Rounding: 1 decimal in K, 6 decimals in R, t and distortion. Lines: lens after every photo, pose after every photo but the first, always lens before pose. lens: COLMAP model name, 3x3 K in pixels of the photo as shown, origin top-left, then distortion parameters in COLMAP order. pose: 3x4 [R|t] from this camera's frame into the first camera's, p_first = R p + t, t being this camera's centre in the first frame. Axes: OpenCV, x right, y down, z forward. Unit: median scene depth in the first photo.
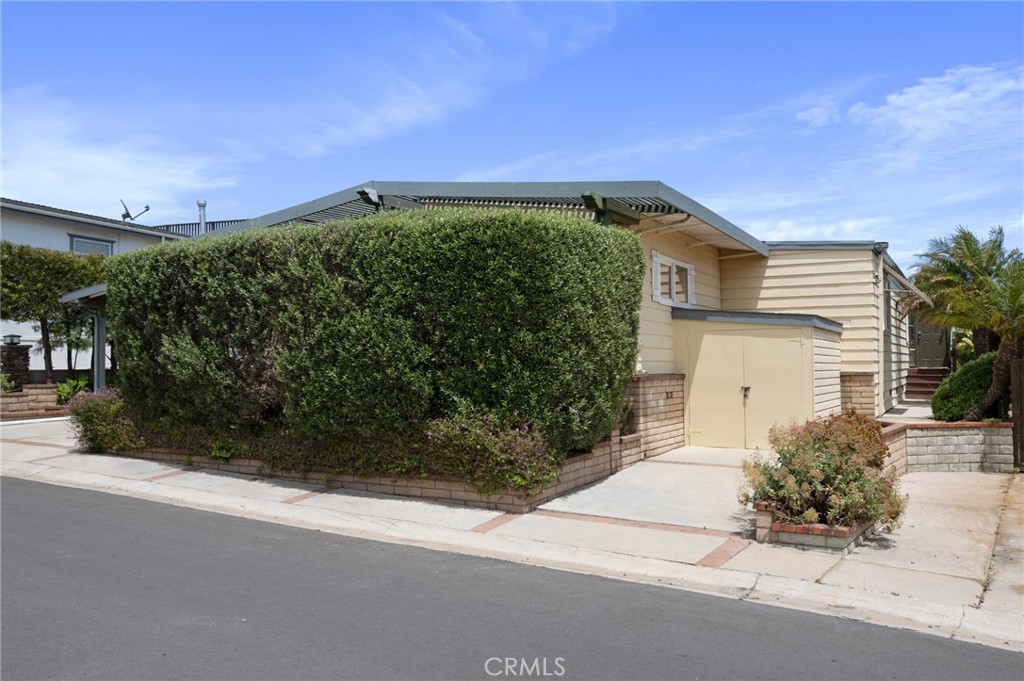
lens RADIAL K [[831.4, 0, 521.3], [0, 831.4, 336.3], [0, 0, 1]] dist [-0.001863, -0.000690]
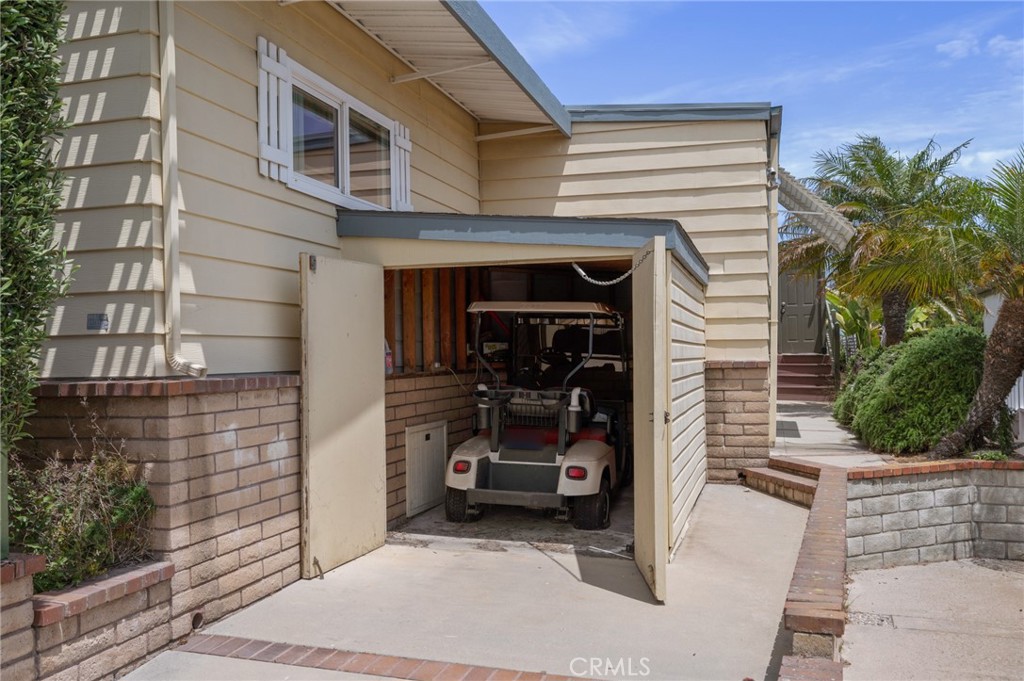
lens RADIAL K [[888.4, 0, 515.1], [0, 888.4, 345.7], [0, 0, 1]] dist [-0.012552, 0.020866]
pose [[0.977094, -0.002306, 0.212797, 0.158244], [-0.003354, 0.999650, 0.026235, 0.019541], [-0.212783, -0.026347, 0.976744, 0.504051]]
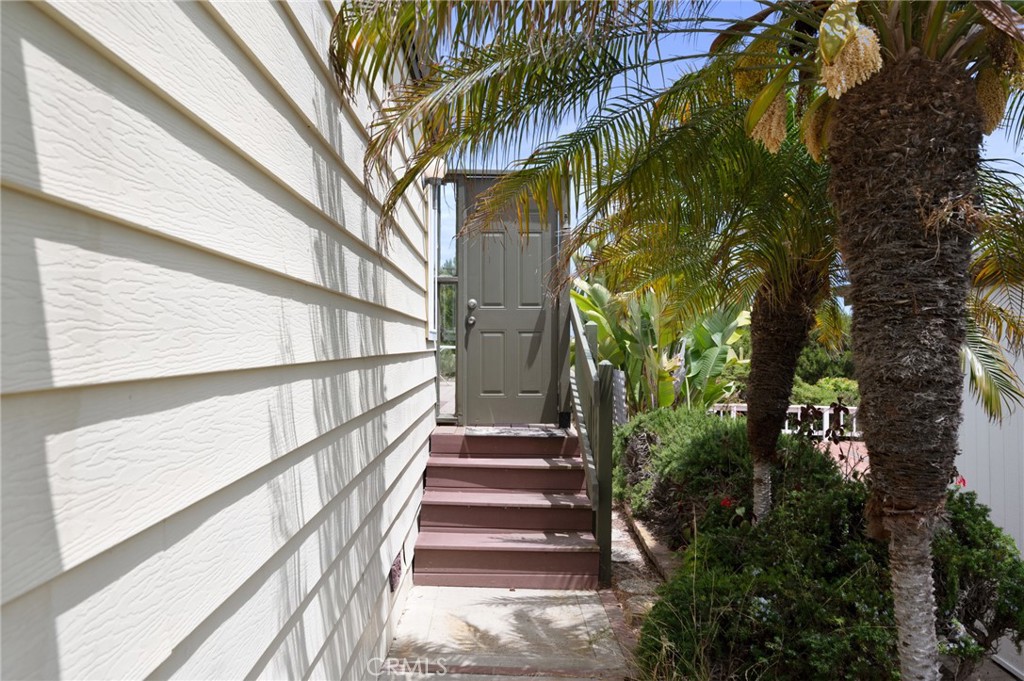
lens RADIAL K [[888.4, 0, 511.0], [0, 888.4, 340.7], [0, 0, 1]] dist [-0.012552, 0.020866]
pose [[0.871862, 0.017349, 0.489445, 0.526816], [-0.031311, 0.999302, 0.020354, 0.003956], [-0.488750, -0.033070, 0.871797, 1.127138]]
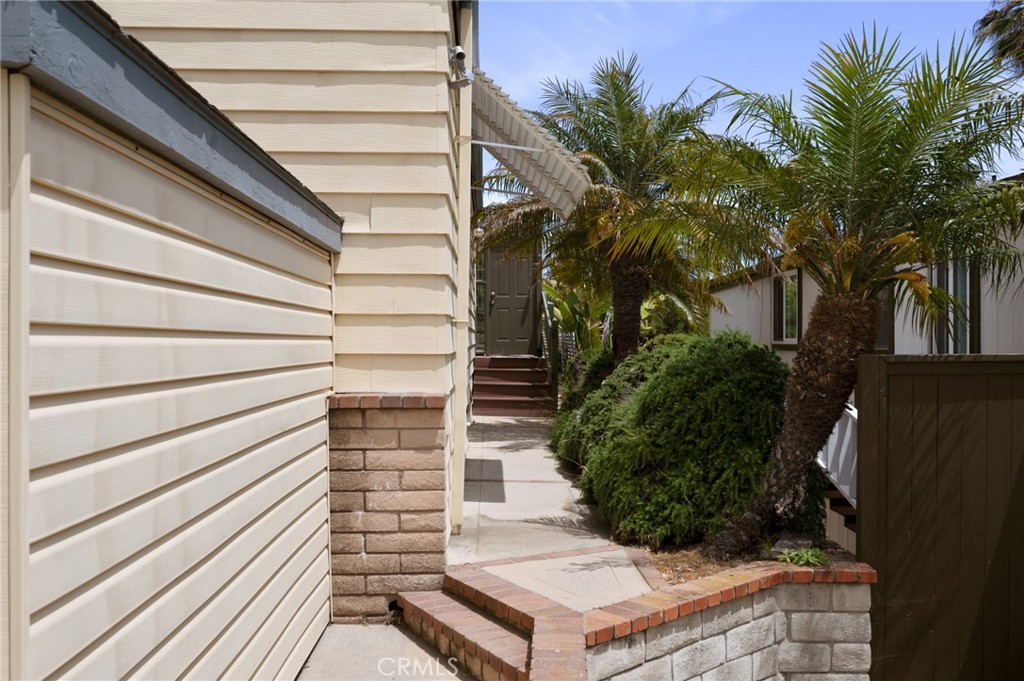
lens RADIAL K [[888.4, 0, 516.8], [0, 888.4, 339.8], [0, 0, 1]] dist [-0.012552, 0.020866]
pose [[0.864650, 0.008684, 0.502299, 0.295645], [-0.026579, 0.999241, 0.028478, 0.015106], [-0.501671, -0.037974, 0.864225, 0.732261]]
